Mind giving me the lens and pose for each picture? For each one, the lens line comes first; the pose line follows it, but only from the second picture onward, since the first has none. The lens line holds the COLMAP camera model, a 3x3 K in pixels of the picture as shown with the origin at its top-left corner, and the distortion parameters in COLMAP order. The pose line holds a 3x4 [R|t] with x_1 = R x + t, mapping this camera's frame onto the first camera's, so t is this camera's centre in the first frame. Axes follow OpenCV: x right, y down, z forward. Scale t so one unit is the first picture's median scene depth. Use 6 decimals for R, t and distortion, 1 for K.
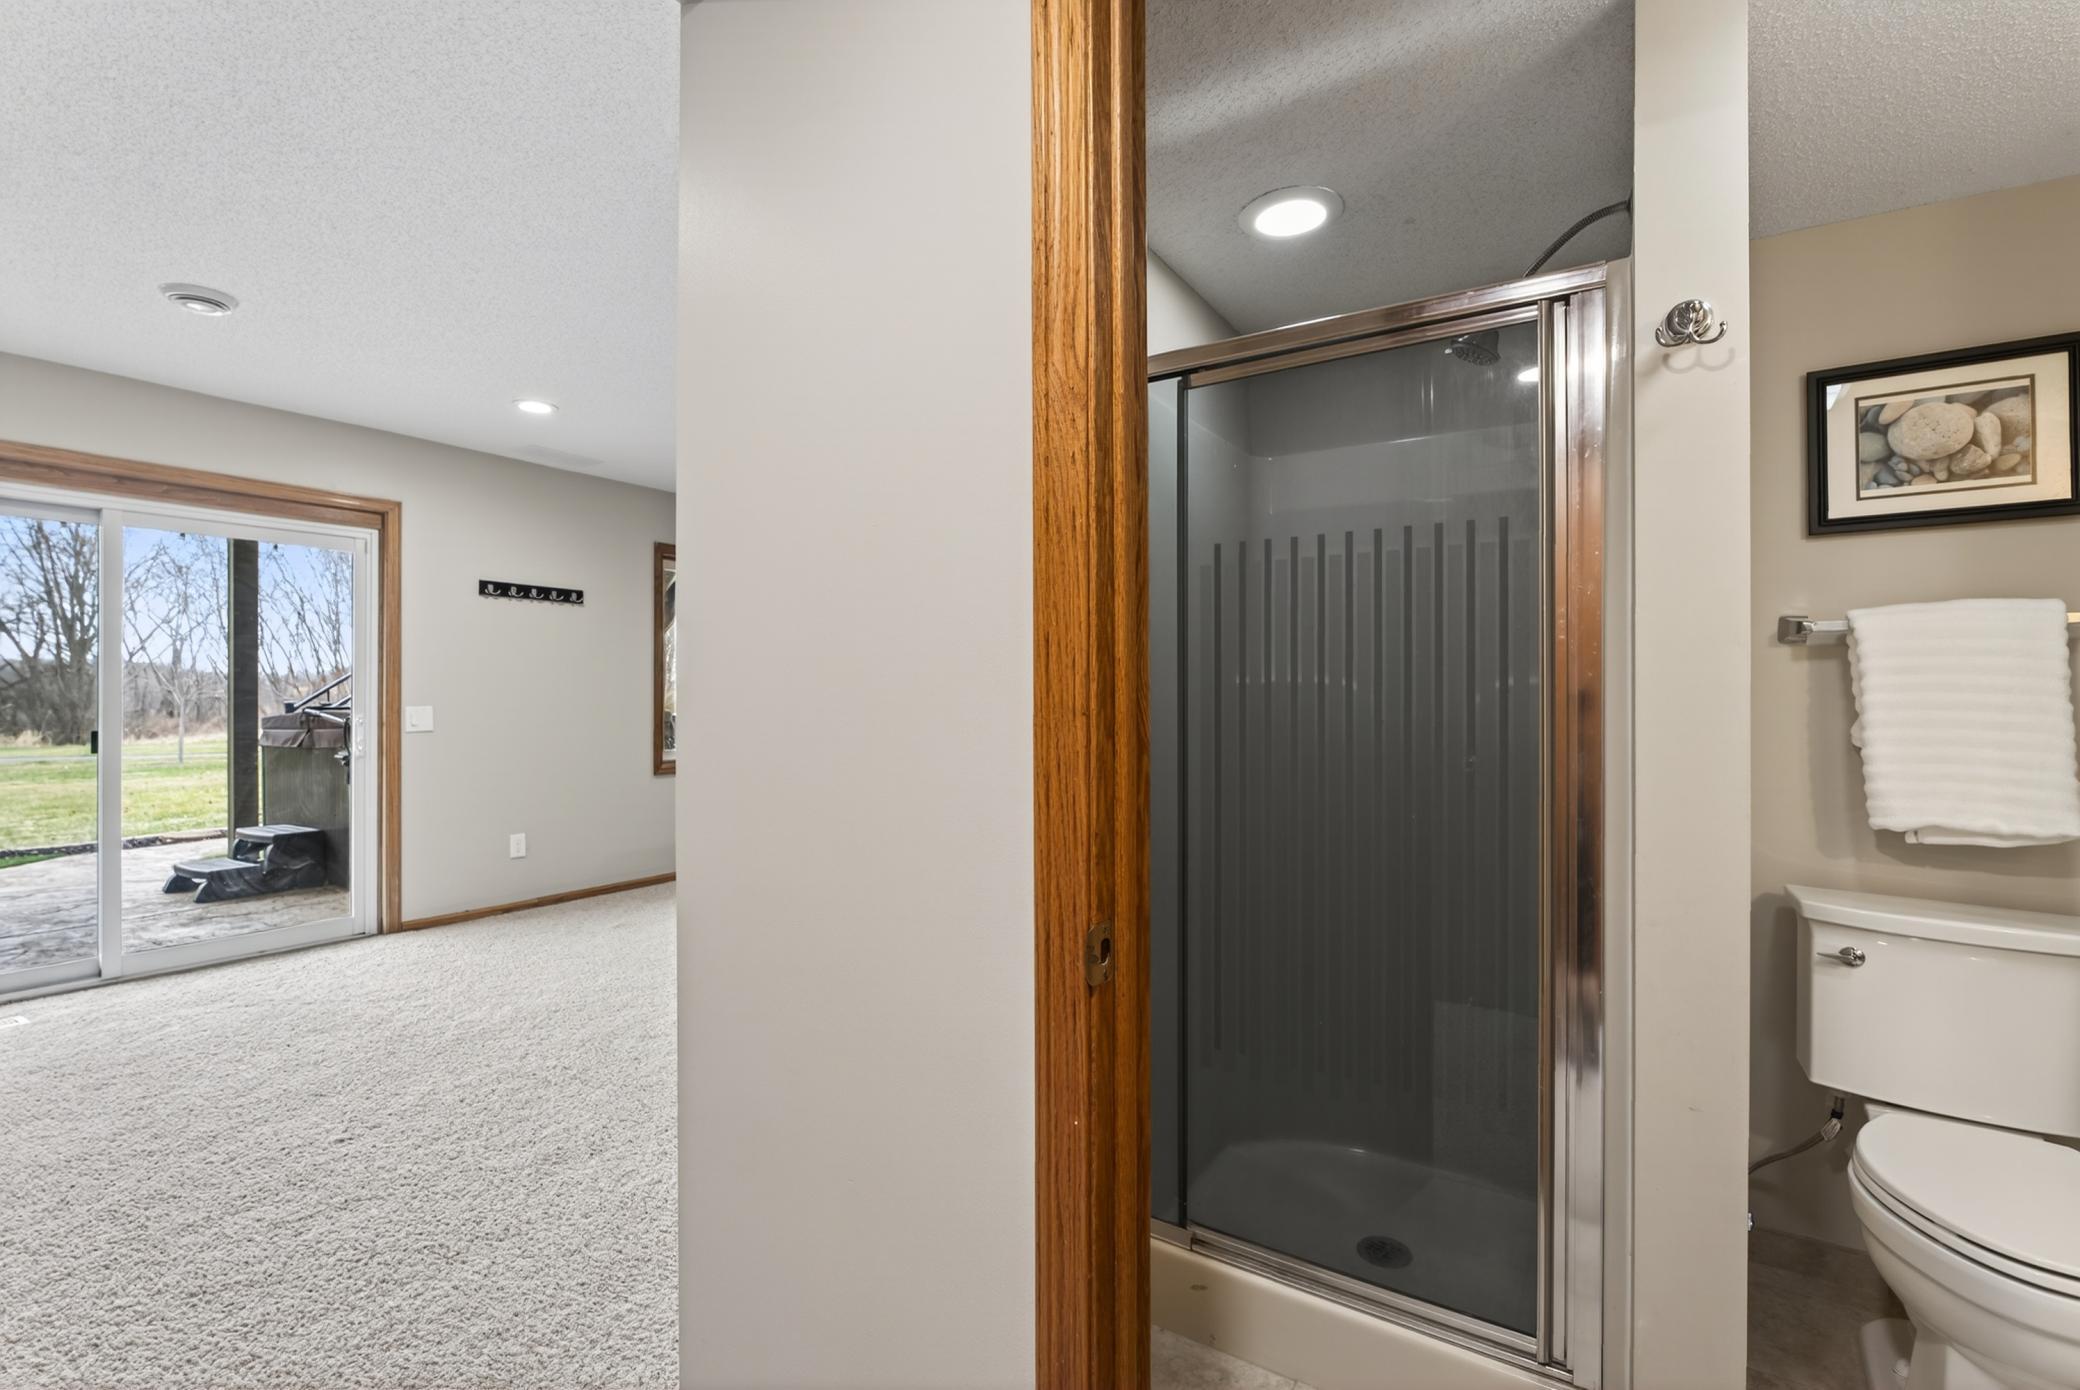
lens RADIAL K [[913.3, 0, 1026.9], [0, 913.3, 695.1], [0, 0, 1]] dist [-0.000578, 0.002267]
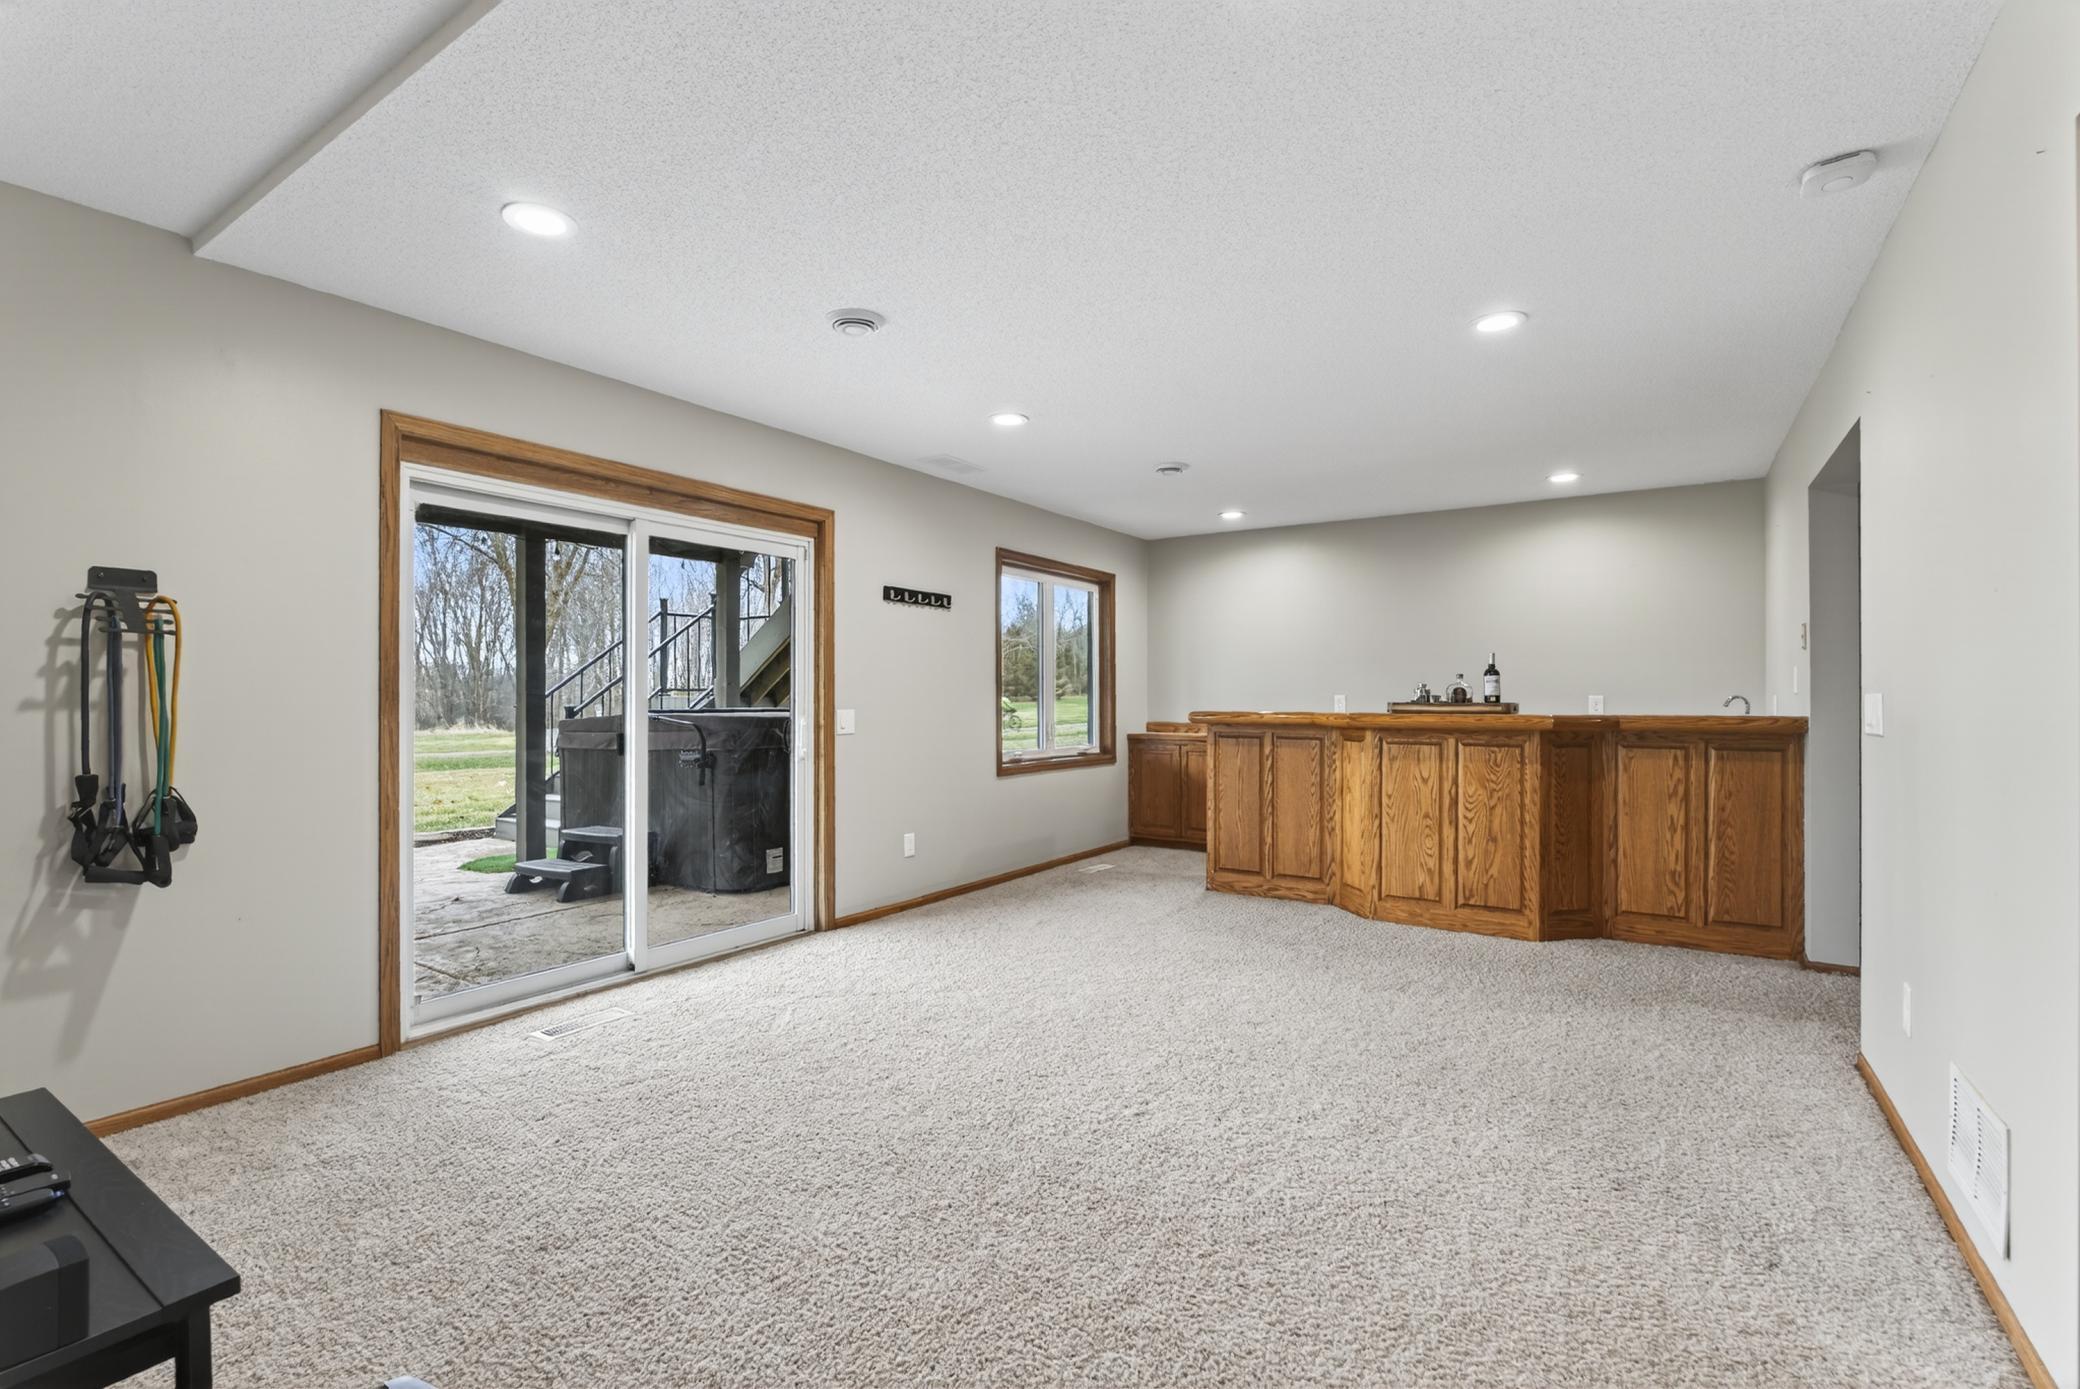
lens RADIAL K [[913.3, 0, 1061.4], [0, 913.3, 701.2], [0, 0, 1]] dist [-0.000578, 0.002267]
pose [[0.999736, -0.003566, 0.022707, -0.453692], [0.003448, 0.999980, 0.005235, -0.001363], [-0.022725, -0.005156, 0.999728, -0.033677]]
